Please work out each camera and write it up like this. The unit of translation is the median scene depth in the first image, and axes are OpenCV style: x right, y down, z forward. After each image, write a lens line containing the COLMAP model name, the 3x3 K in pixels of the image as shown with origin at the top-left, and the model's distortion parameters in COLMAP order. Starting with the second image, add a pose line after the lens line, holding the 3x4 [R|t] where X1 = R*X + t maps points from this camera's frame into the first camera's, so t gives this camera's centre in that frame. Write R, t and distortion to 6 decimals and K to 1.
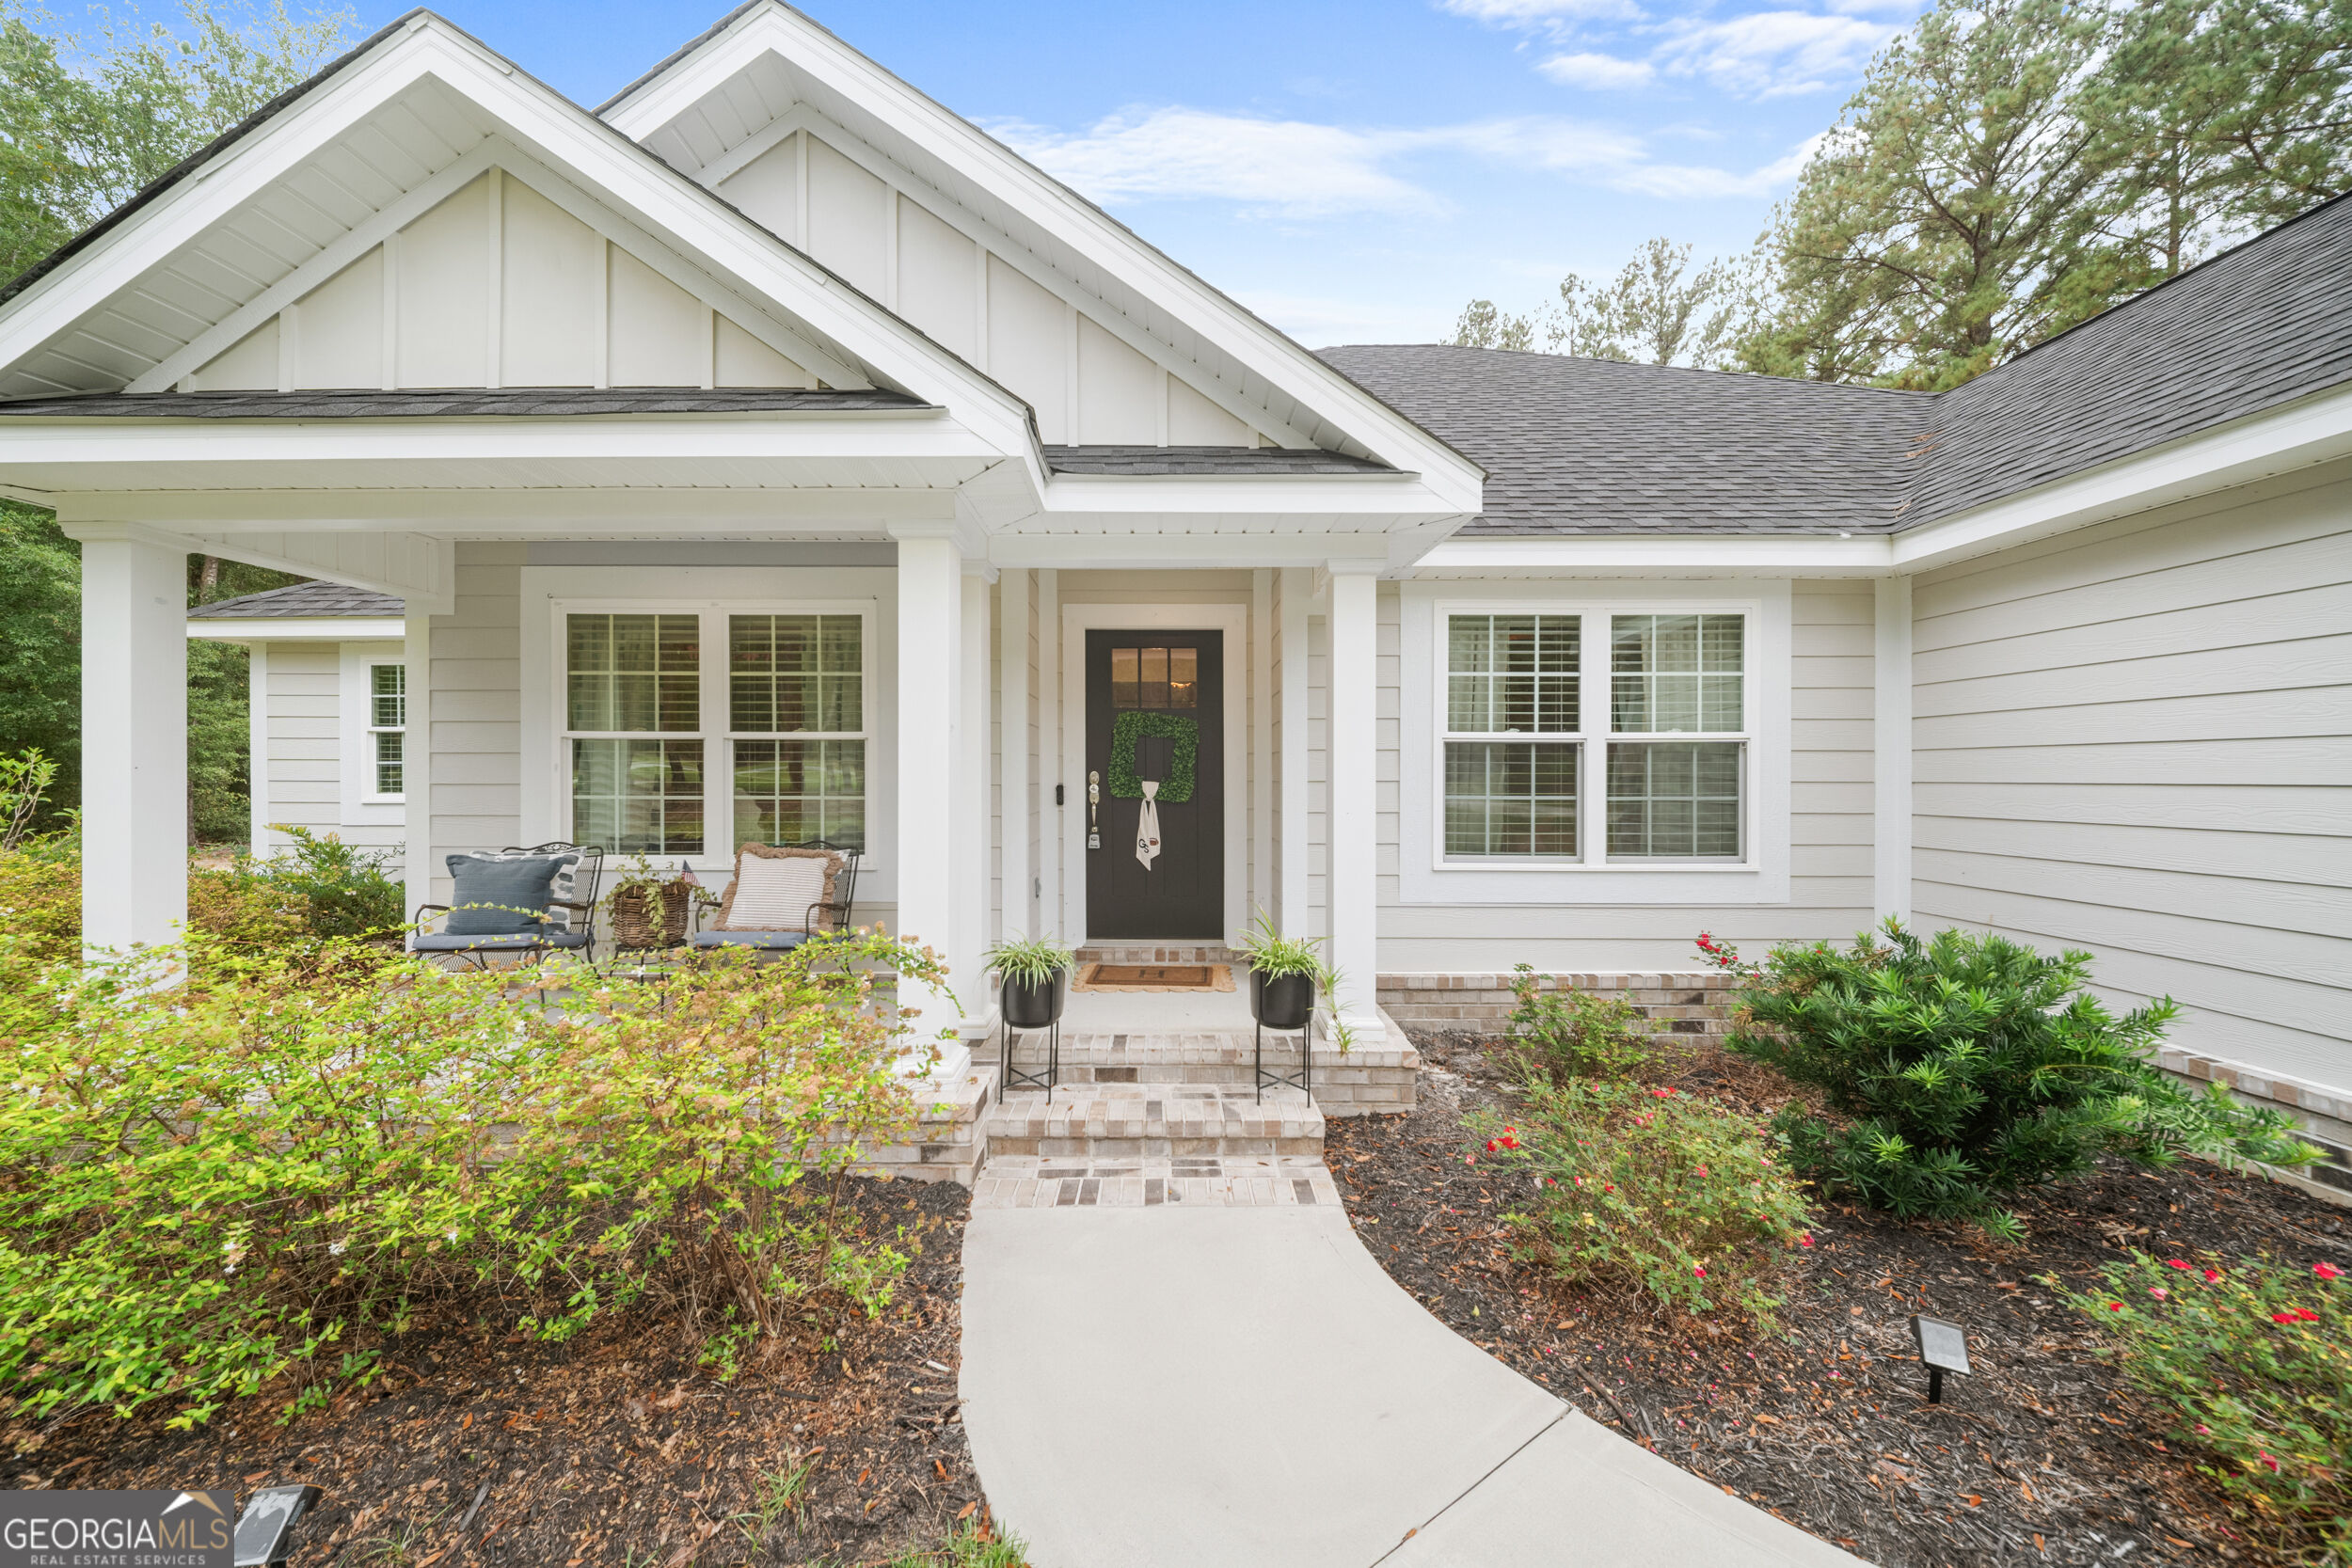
lens RADIAL K [[829.7, 0, 1176.0], [0, 829.7, 784.0], [0, 0, 1]] dist [-0.000762, -0.000079]
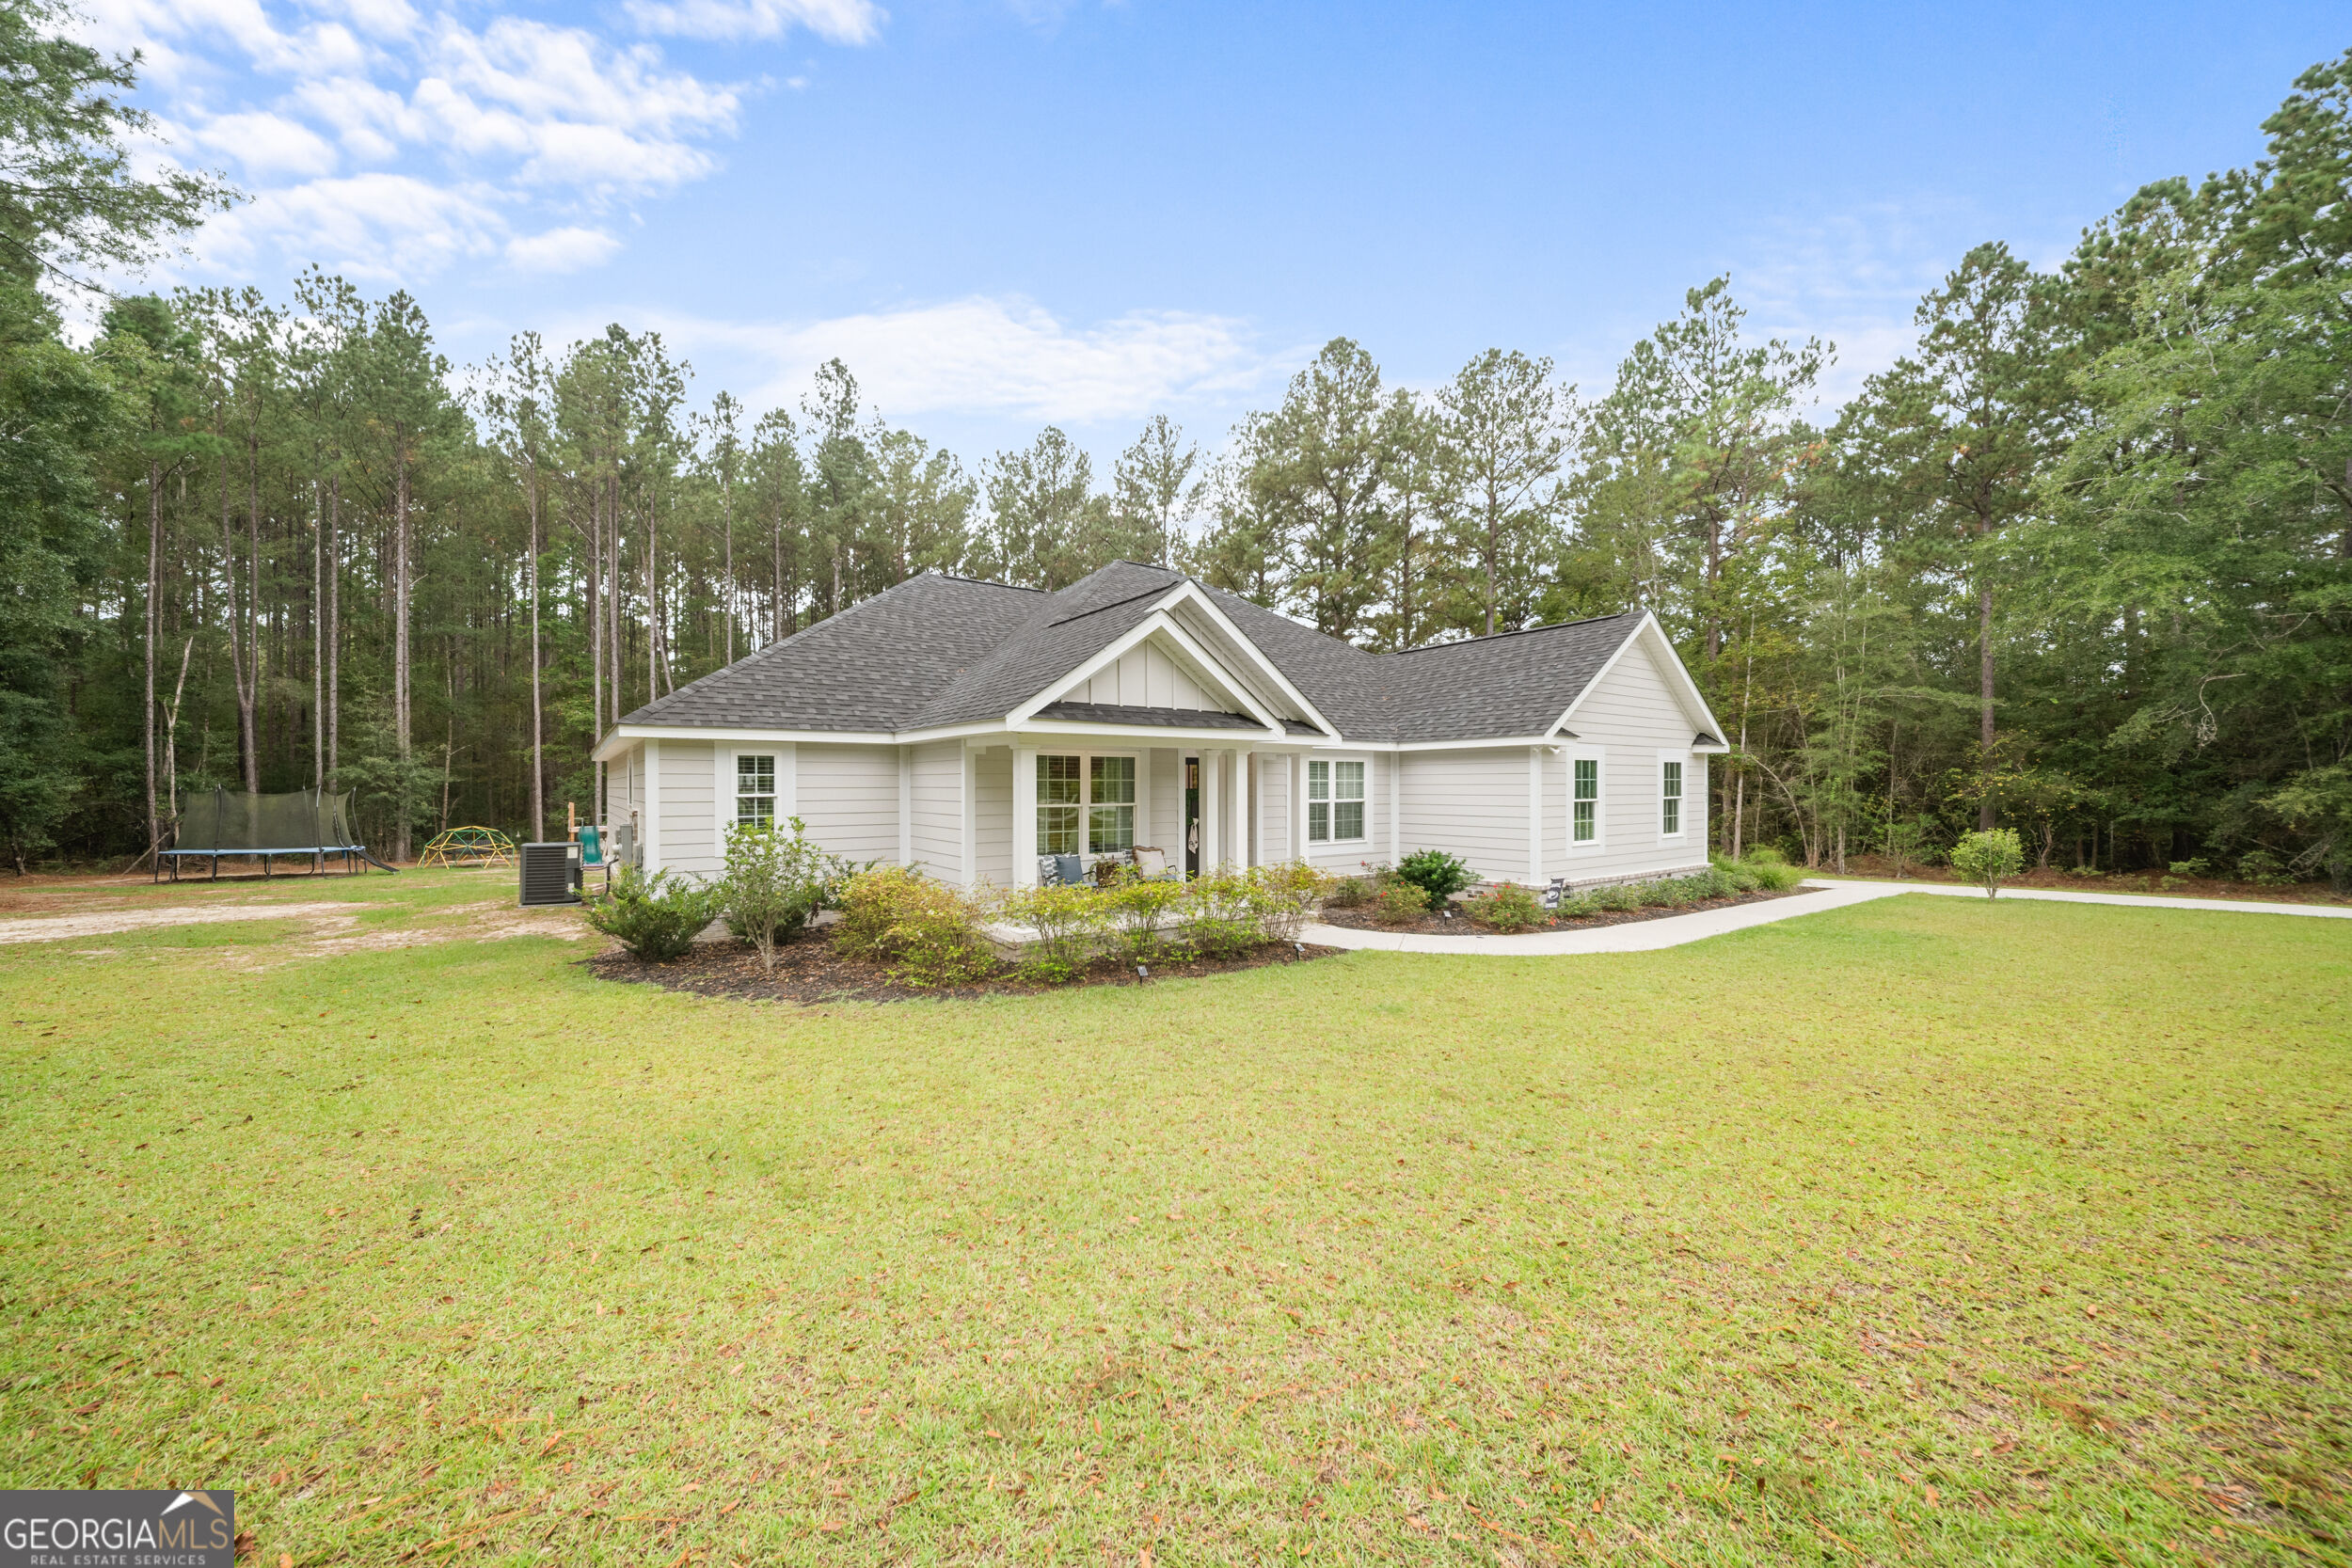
lens RADIAL K [[810.0, 0, 1176.0], [0, 810.0, 784.0], [0, 0, 1]] dist [0.000471, -0.000049]
pose [[0.811585, -0.002023, 0.584231, -1.726817], [0.007912, 0.999940, -0.007529, -0.102468], [-0.584181, 0.010733, 0.811552, -1.111588]]
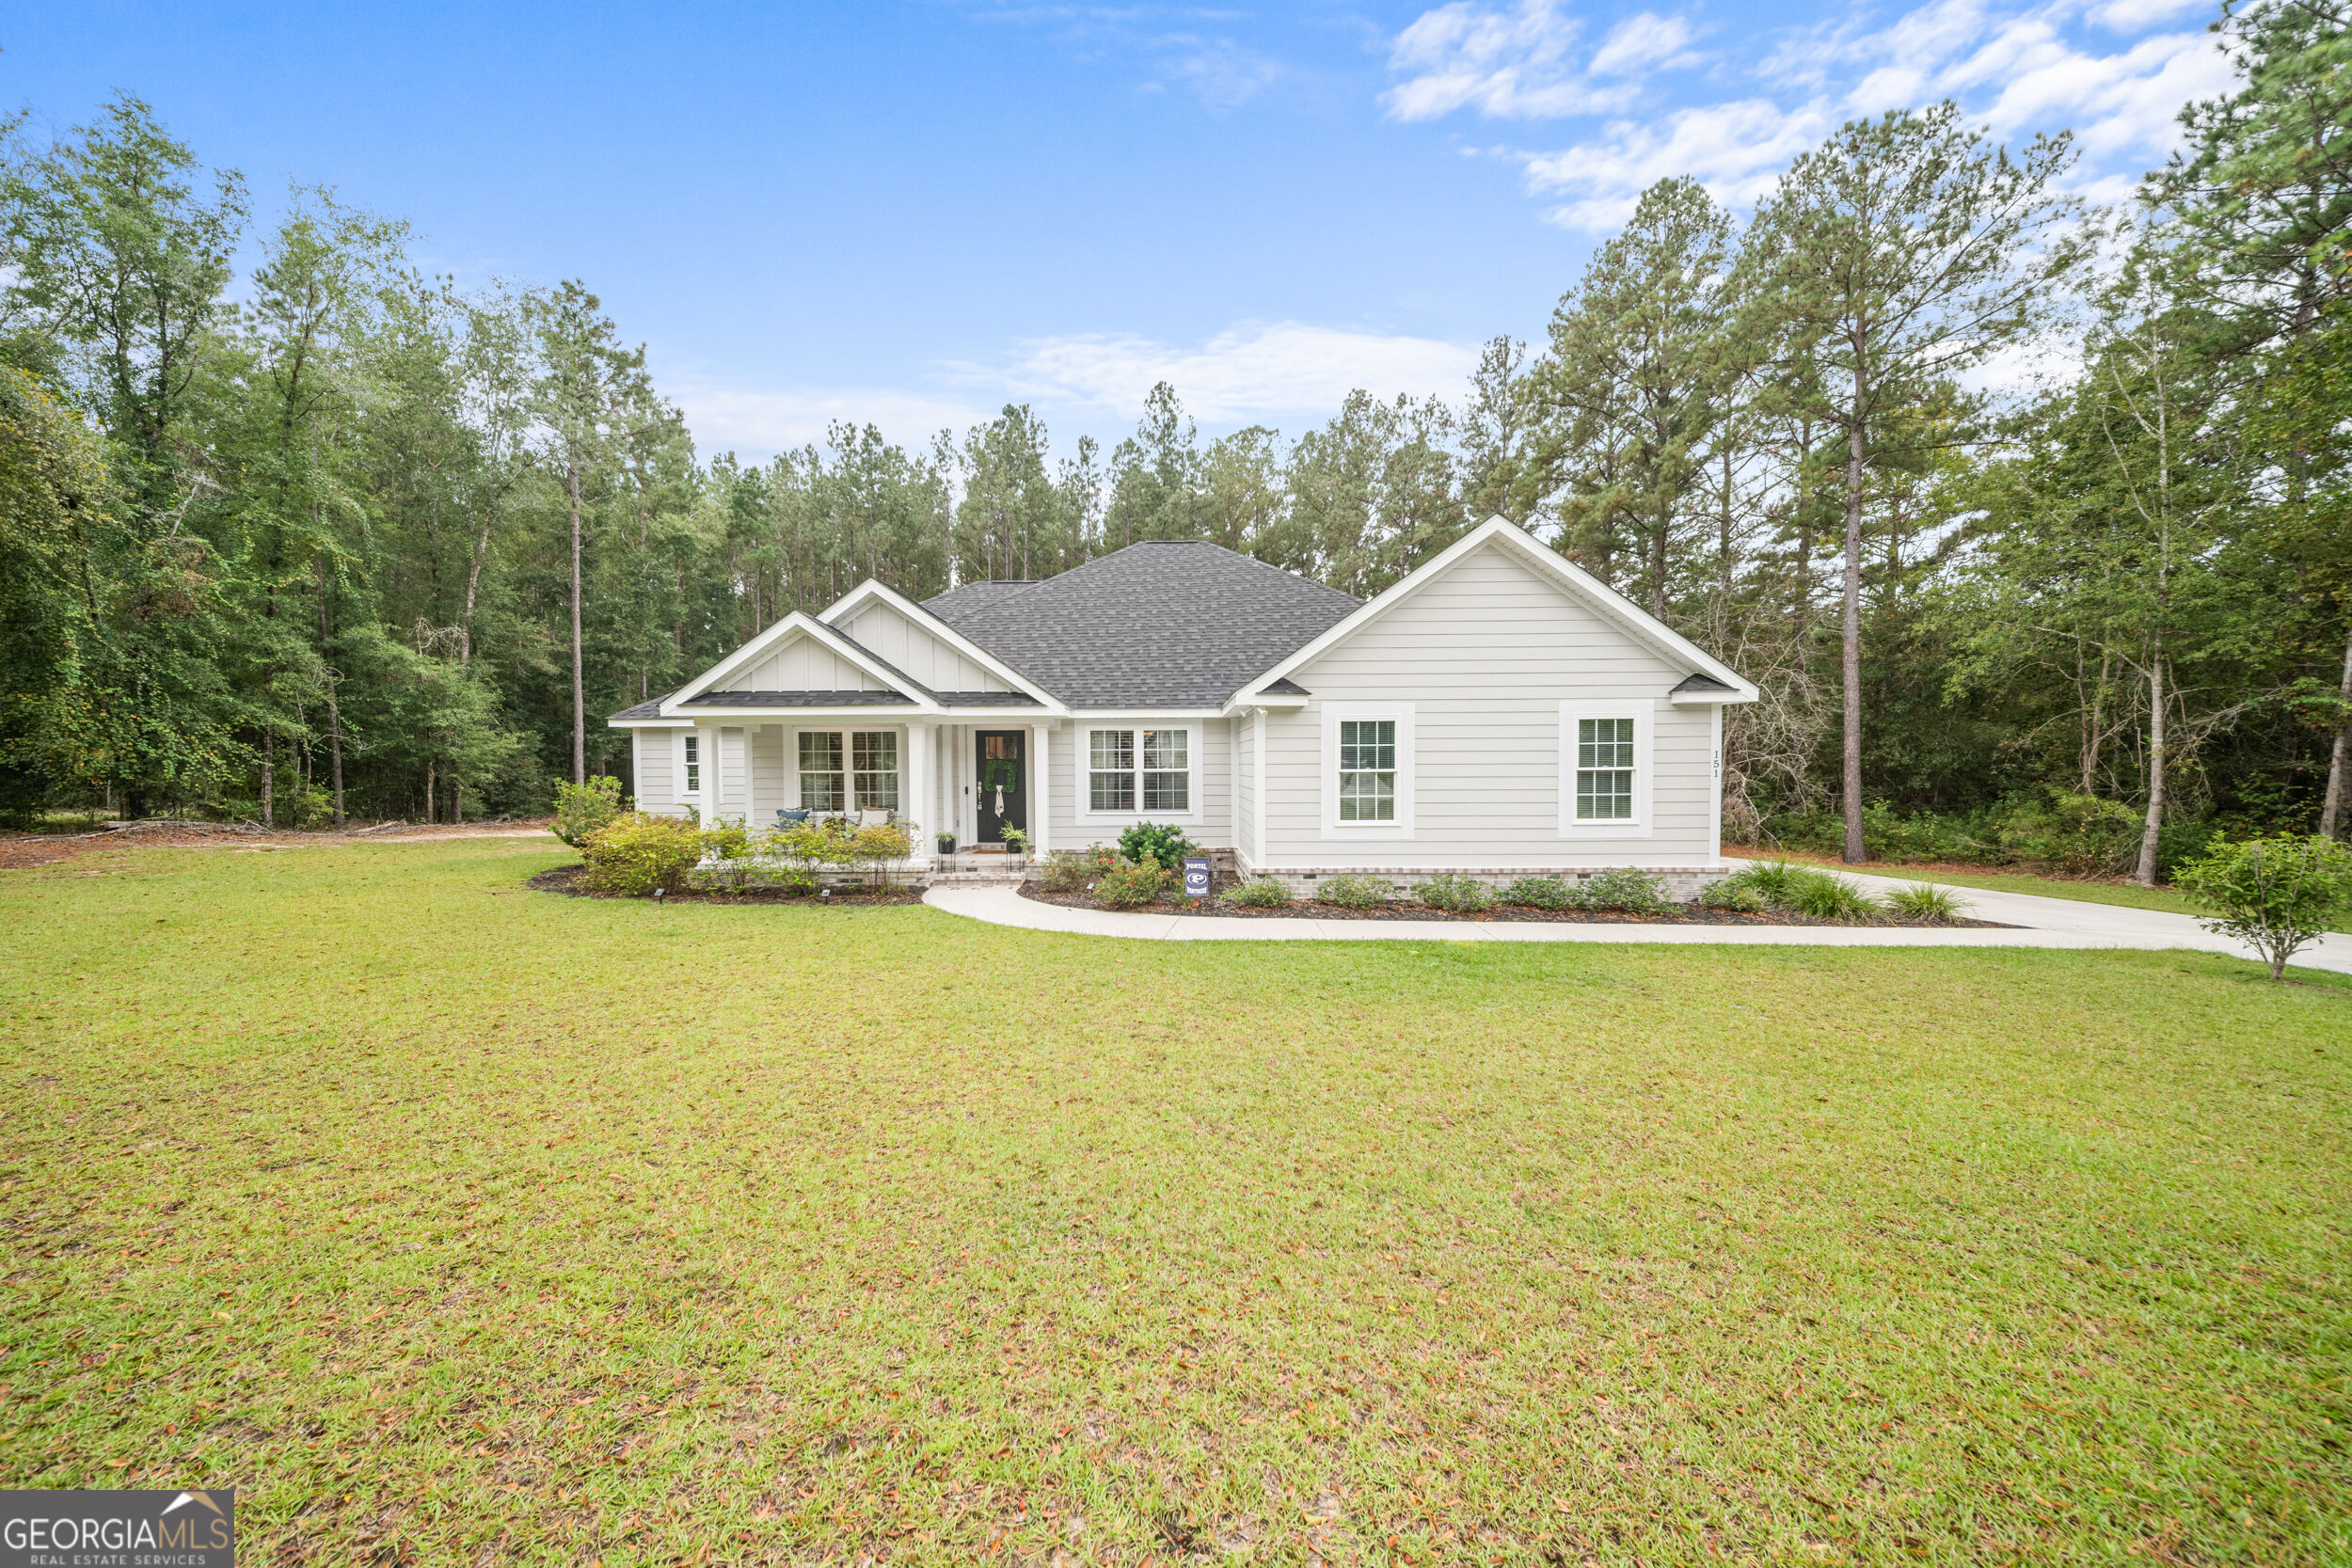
lens RADIAL K [[810.0, 0, 1176.0], [0, 810.0, 784.0], [0, 0, 1]] dist [0.000471, -0.000049]
pose [[0.999929, -0.006479, 0.009972, 0.609144], [0.006297, 0.999816, 0.018116, -0.060116], [-0.010088, -0.018052, 0.999786, -1.959550]]
